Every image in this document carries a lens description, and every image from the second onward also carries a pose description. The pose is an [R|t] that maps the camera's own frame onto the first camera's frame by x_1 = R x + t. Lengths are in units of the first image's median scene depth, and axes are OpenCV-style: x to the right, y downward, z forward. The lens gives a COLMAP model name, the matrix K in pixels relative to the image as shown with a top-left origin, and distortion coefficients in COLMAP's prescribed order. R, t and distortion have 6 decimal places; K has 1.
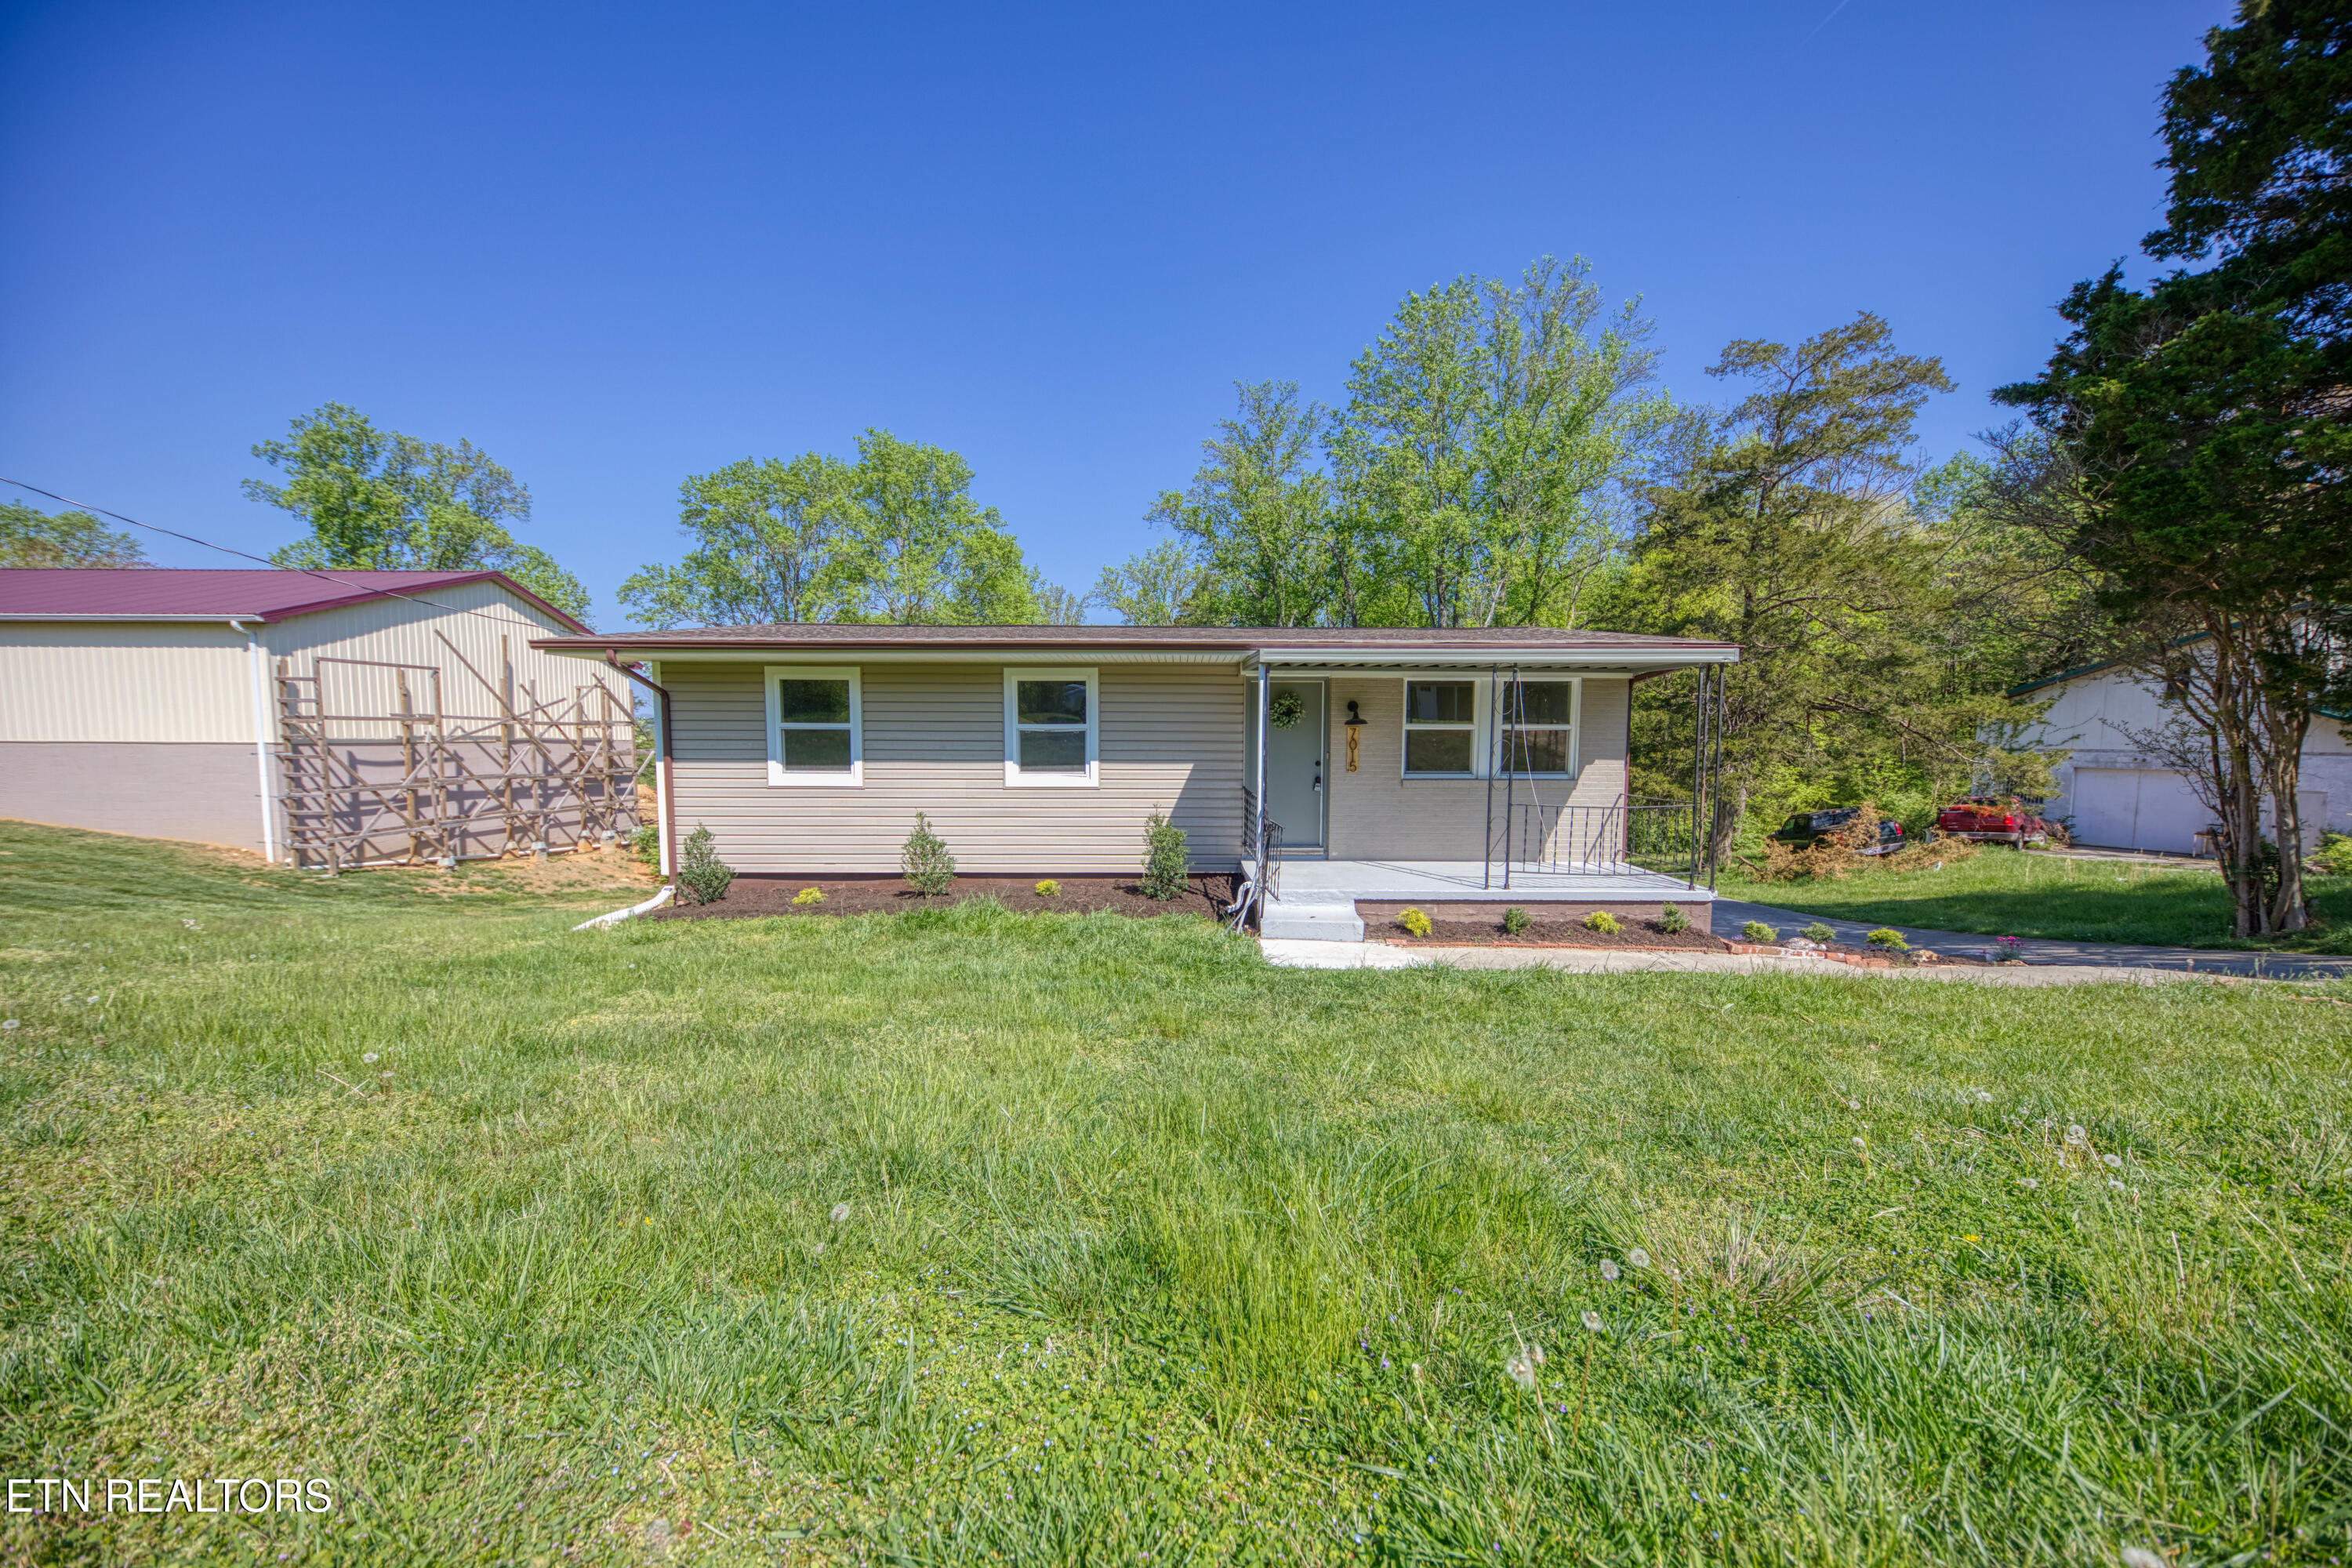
lens RADIAL K [[831.2, 0, 1163.7], [0, 831.2, 787.1], [0, 0, 1]] dist [0.005246, -0.000891]
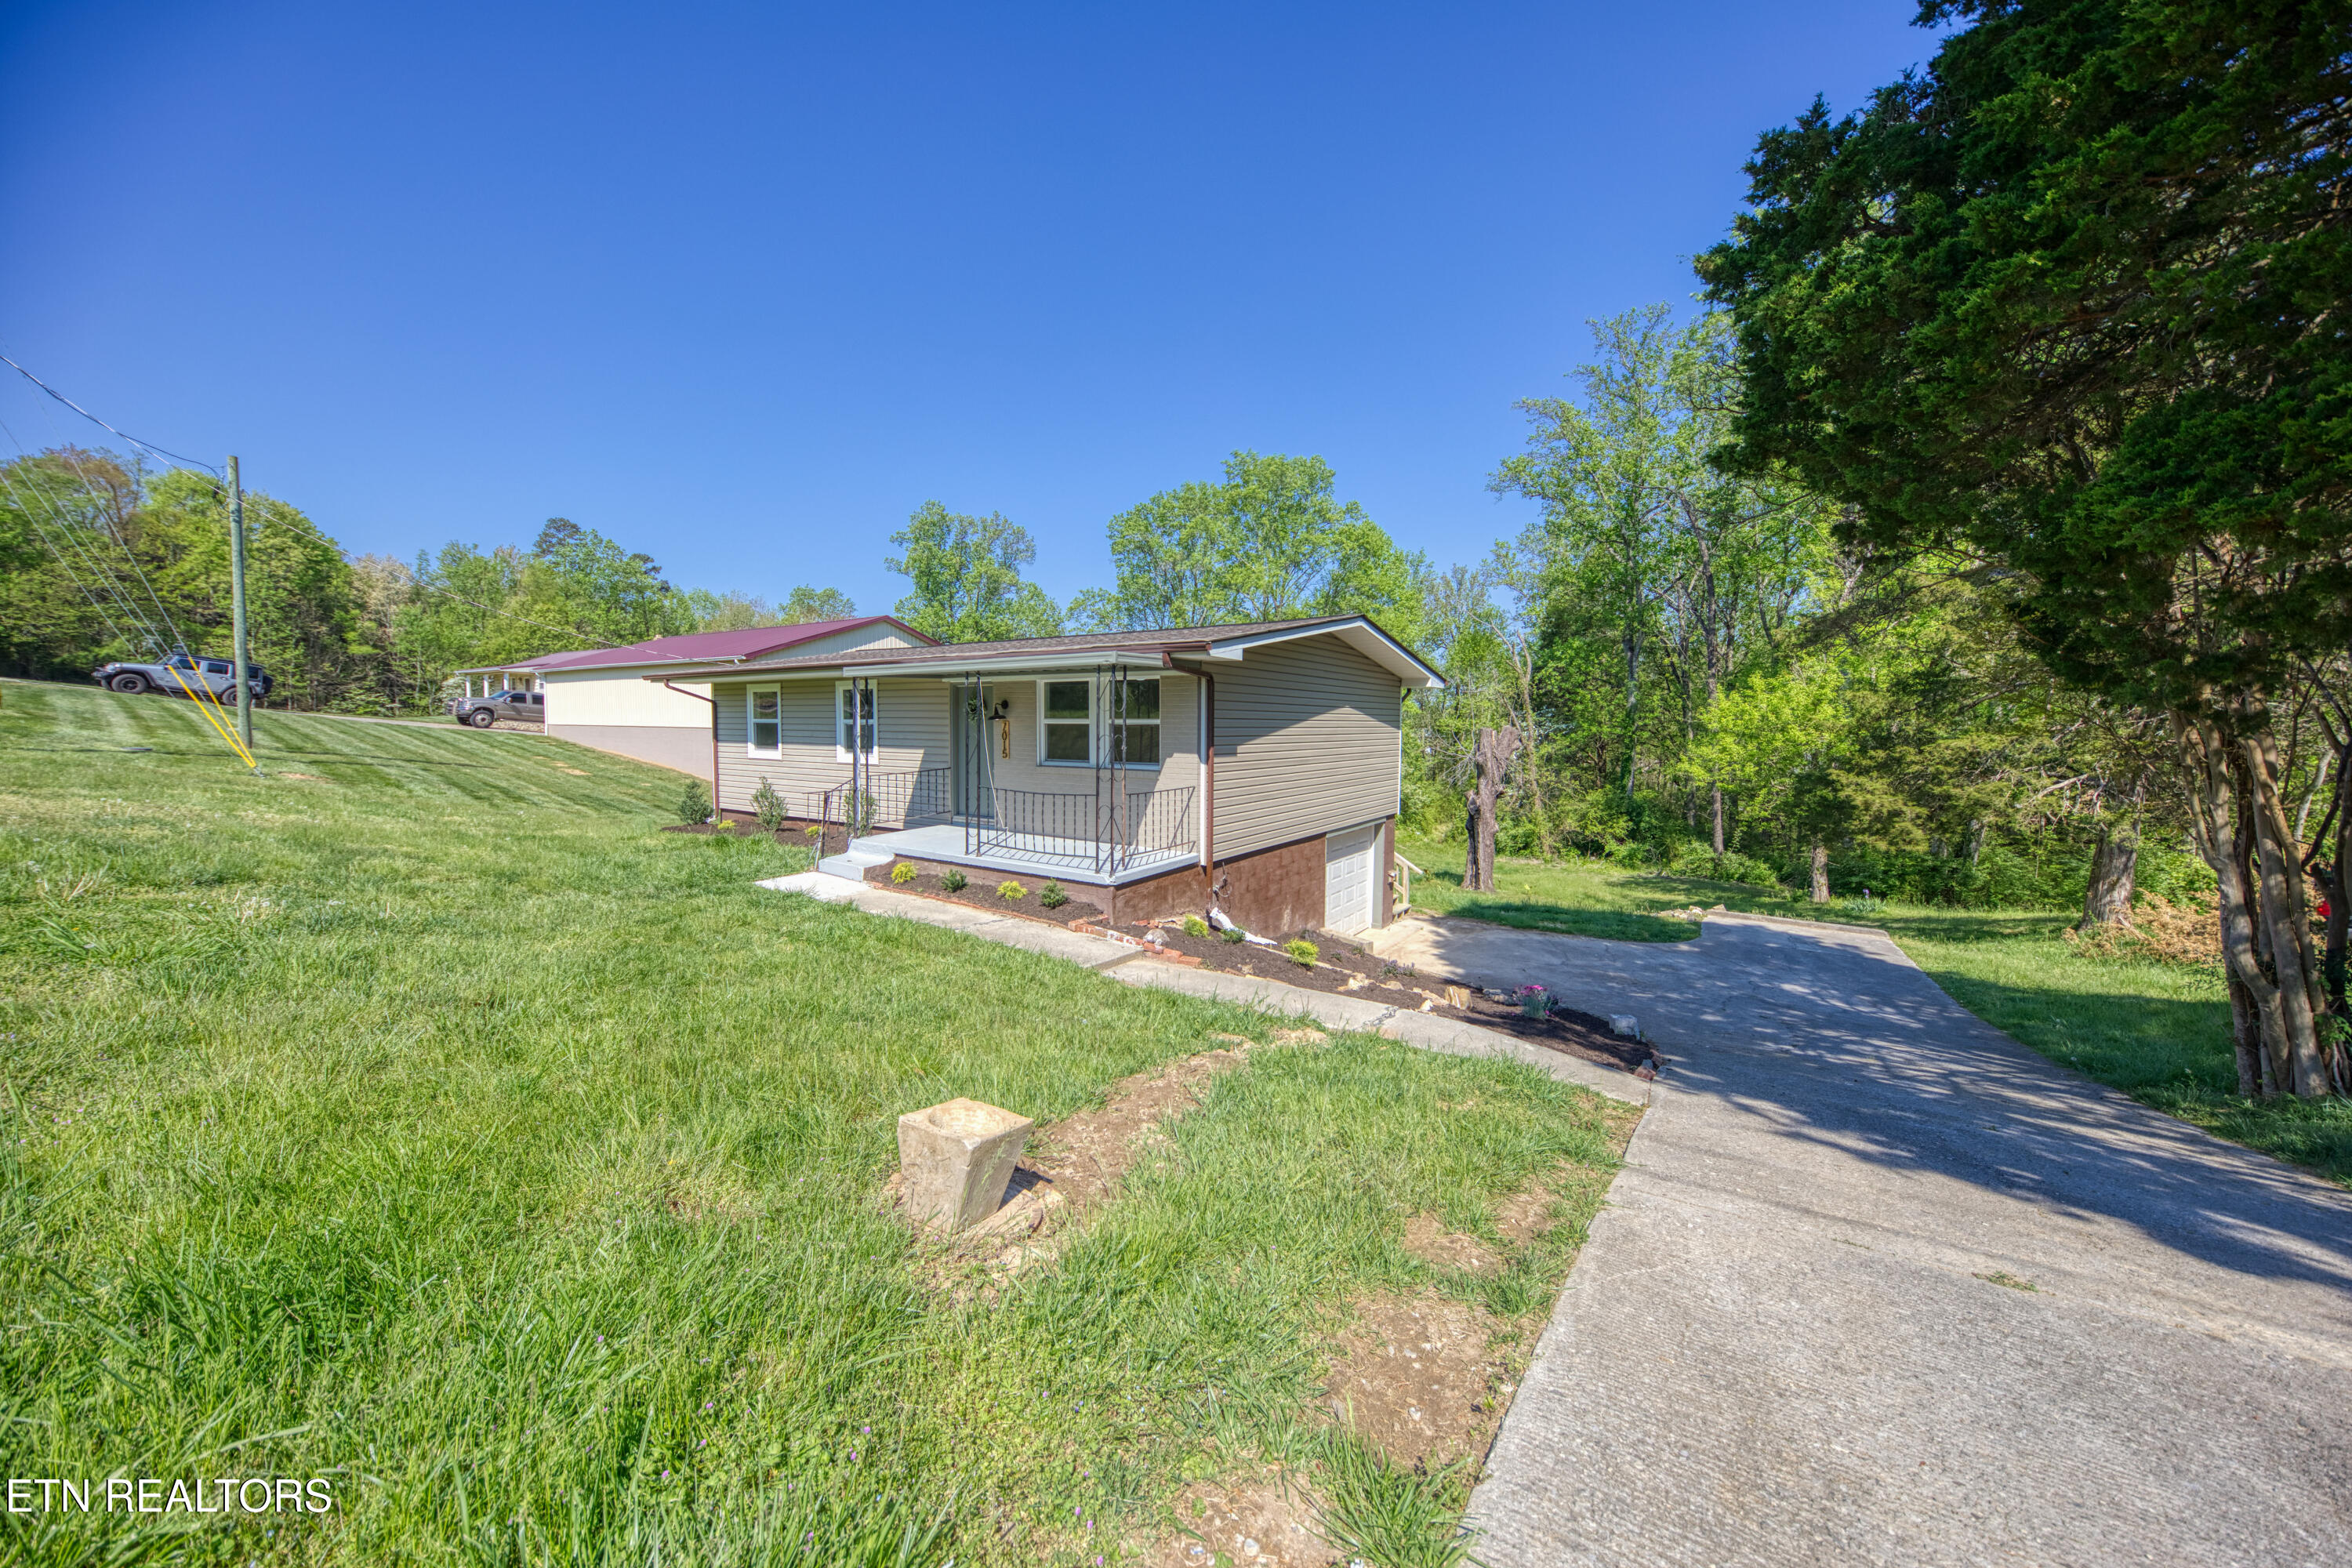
lens RADIAL K [[831.2, 0, 1174.6], [0, 831.2, 776.6], [0, 0, 1]] dist [0.005246, -0.000891]
pose [[0.819692, 0.037363, -0.571585, 1.114014], [-0.034139, 0.999283, 0.016363, -0.019737], [0.571787, 0.006101, 0.820380, 0.137541]]
